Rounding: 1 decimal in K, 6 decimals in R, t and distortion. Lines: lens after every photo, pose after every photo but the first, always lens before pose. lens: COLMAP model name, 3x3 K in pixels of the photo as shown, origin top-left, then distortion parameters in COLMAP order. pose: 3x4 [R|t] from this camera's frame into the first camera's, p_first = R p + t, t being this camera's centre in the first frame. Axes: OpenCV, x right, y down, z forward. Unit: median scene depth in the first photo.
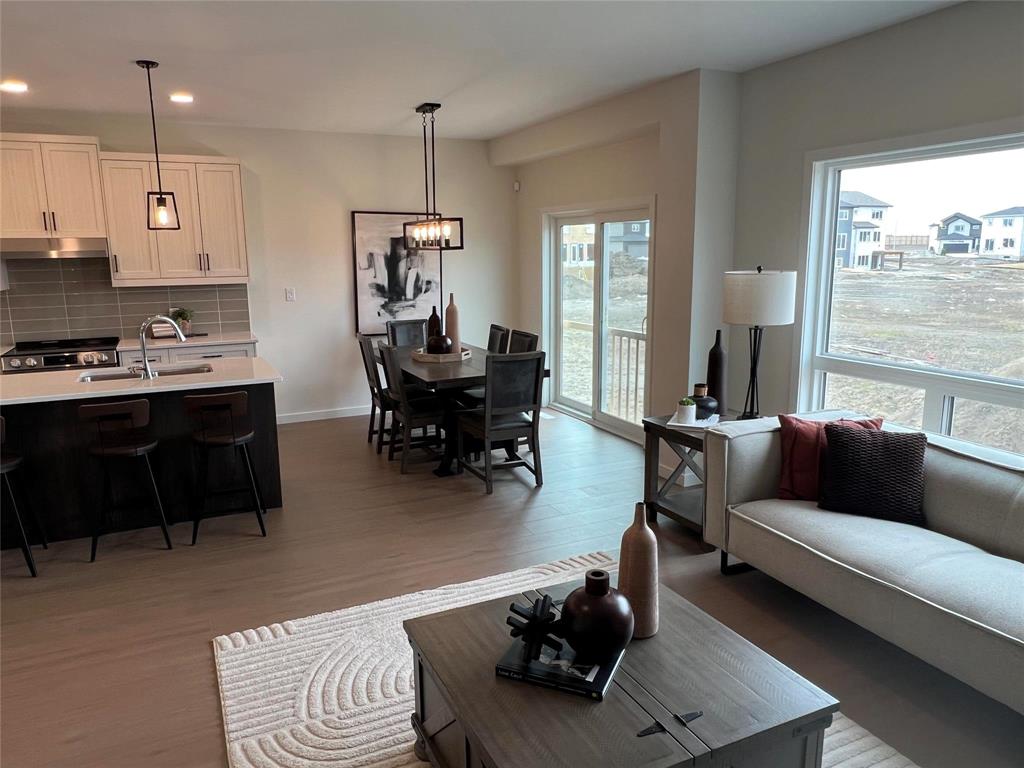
lens RADIAL K [[708.9, 0, 504.5], [0, 708.9, 385.6], [0, 0, 1]] dist [-0.002240, -0.005554]
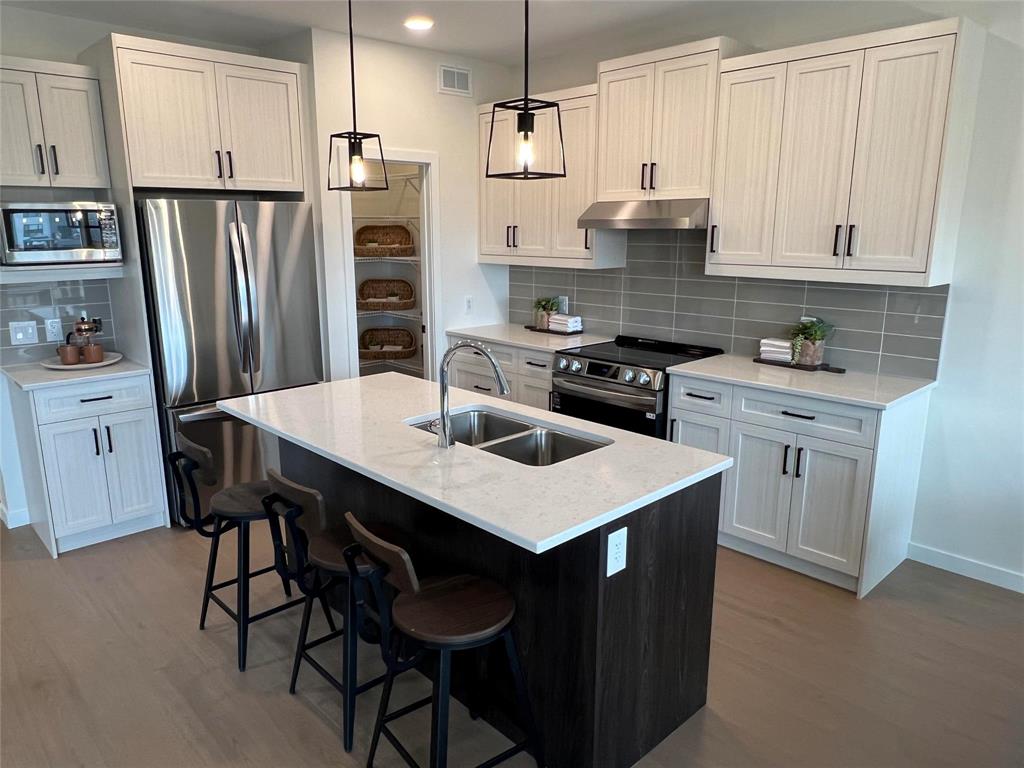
lens RADIAL K [[708.9, 0, 502.6], [0, 708.9, 389.6], [0, 0, 1]] dist [-0.002240, -0.005554]
pose [[0.306816, 0.224477, -0.924918, 0.016116], [-0.179848, 0.967955, 0.175262, -0.108575], [0.934622, 0.112572, 0.337356, 0.568783]]
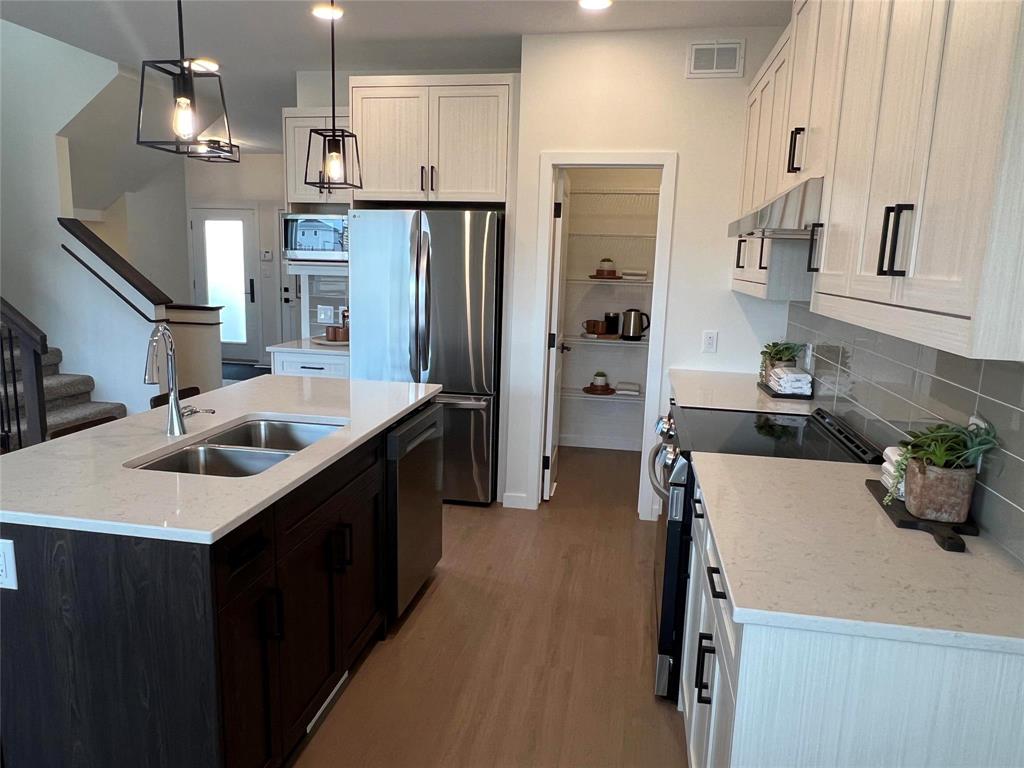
lens RADIAL K [[708.9, 0, 507.1], [0, 708.9, 387.5], [0, 0, 1]] dist [-0.002240, -0.005554]
pose [[-0.591742, 0.135961, -0.794579, -0.152711], [-0.173859, 0.940953, 0.290485, -0.167867], [0.787156, 0.310037, -0.533163, 1.006076]]
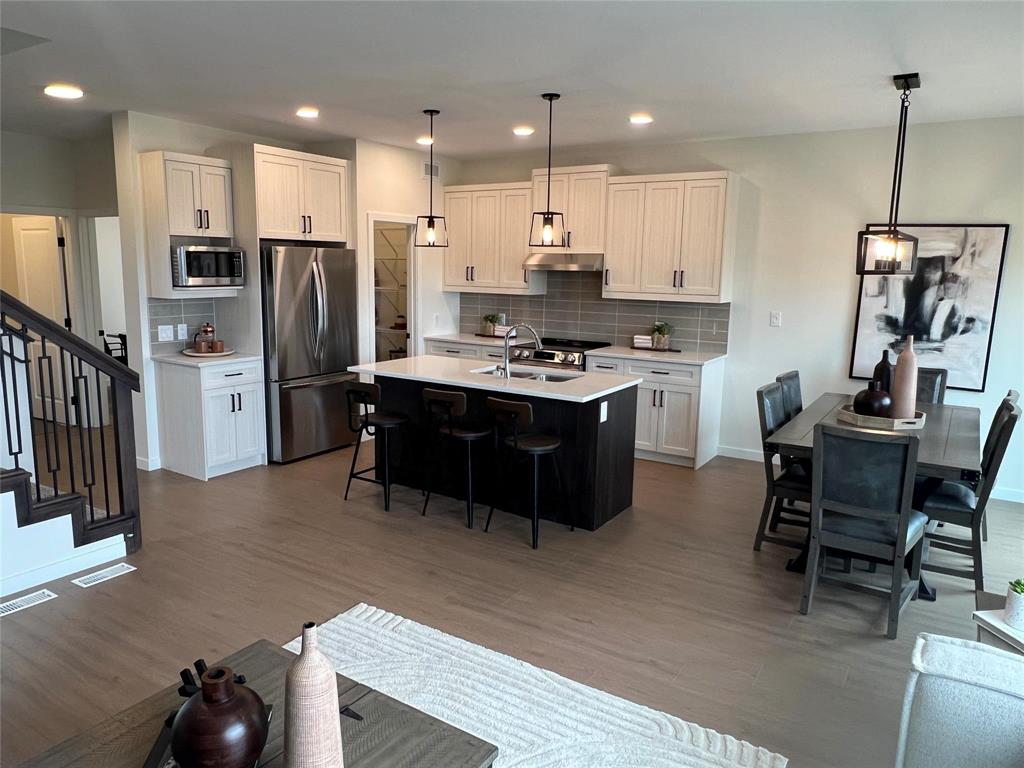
lens RADIAL K [[708.9, 0, 502.6], [0, 708.9, 384.5], [0, 0, 1]] dist [-0.002240, -0.005554]
pose [[0.523858, 0.162222, -0.836216, 0.294437], [-0.183094, 0.980196, 0.075452, -0.056234], [0.831895, 0.113580, 0.543185, 0.257236]]
